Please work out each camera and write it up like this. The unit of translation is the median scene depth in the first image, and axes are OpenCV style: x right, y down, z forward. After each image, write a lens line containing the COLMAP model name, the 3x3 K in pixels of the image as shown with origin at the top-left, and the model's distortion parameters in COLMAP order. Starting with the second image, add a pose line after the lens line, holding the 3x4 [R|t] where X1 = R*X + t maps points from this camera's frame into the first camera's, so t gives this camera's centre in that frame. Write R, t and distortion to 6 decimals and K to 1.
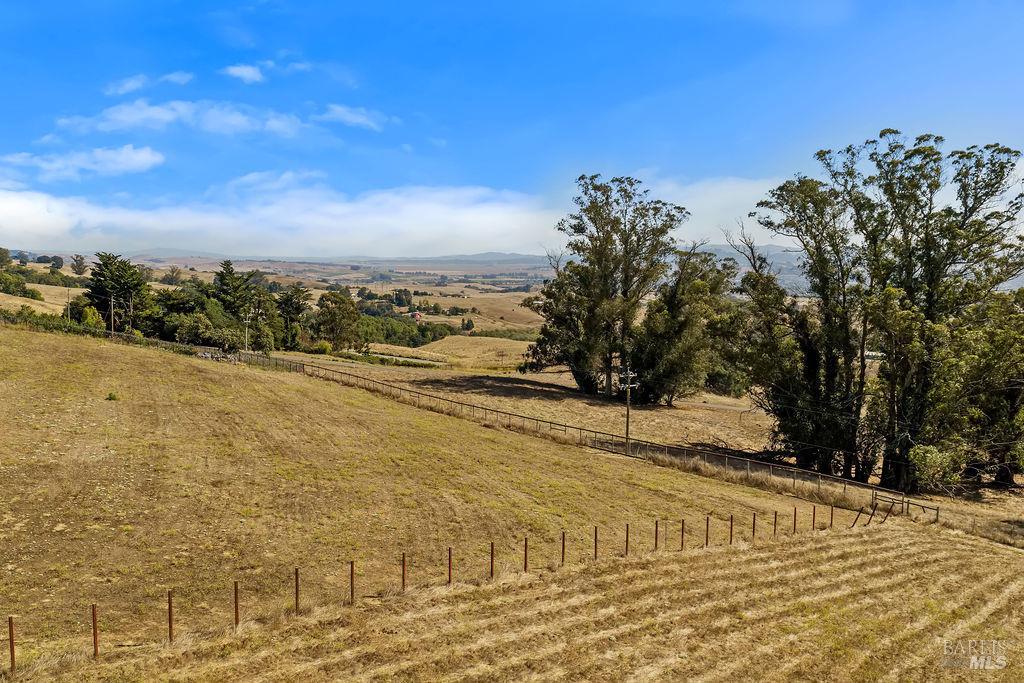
lens RADIAL K [[851.3, 0, 511.3], [0, 851.3, 352.6], [0, 0, 1]] dist [0.010702, -0.016301]
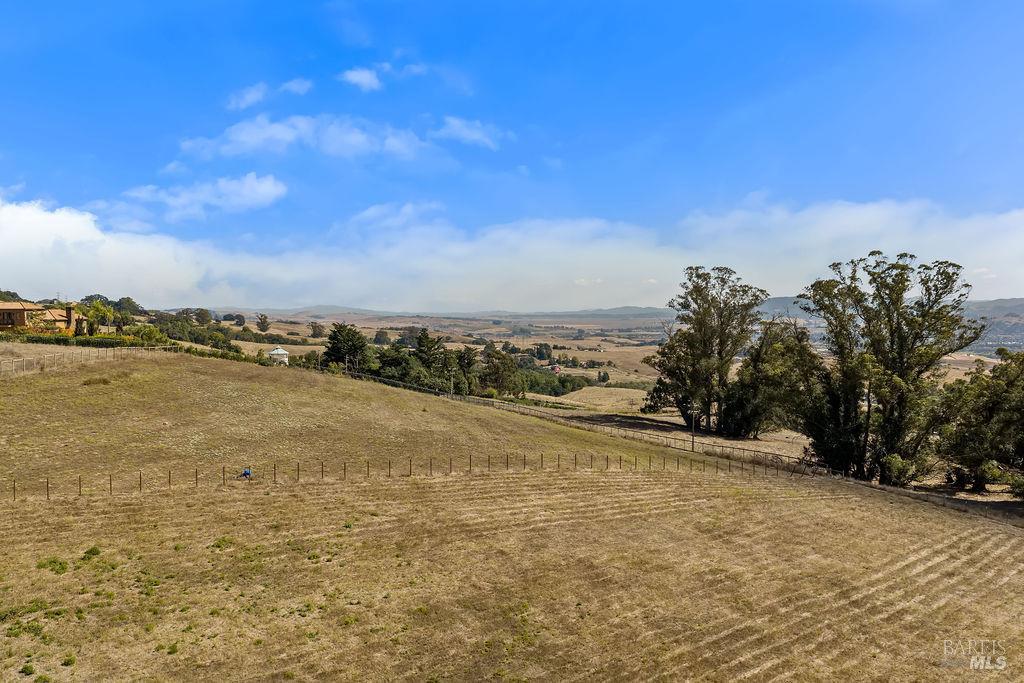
lens RADIAL K [[851.3, 0, 511.3], [0, 851.3, 352.6], [0, 0, 1]] dist [0.010702, -0.016301]
pose [[0.987225, 0.001550, -0.159325, 0.022163], [-0.011328, 0.998105, -0.060484, 0.012934], [0.158929, 0.061516, 0.985372, -0.358526]]
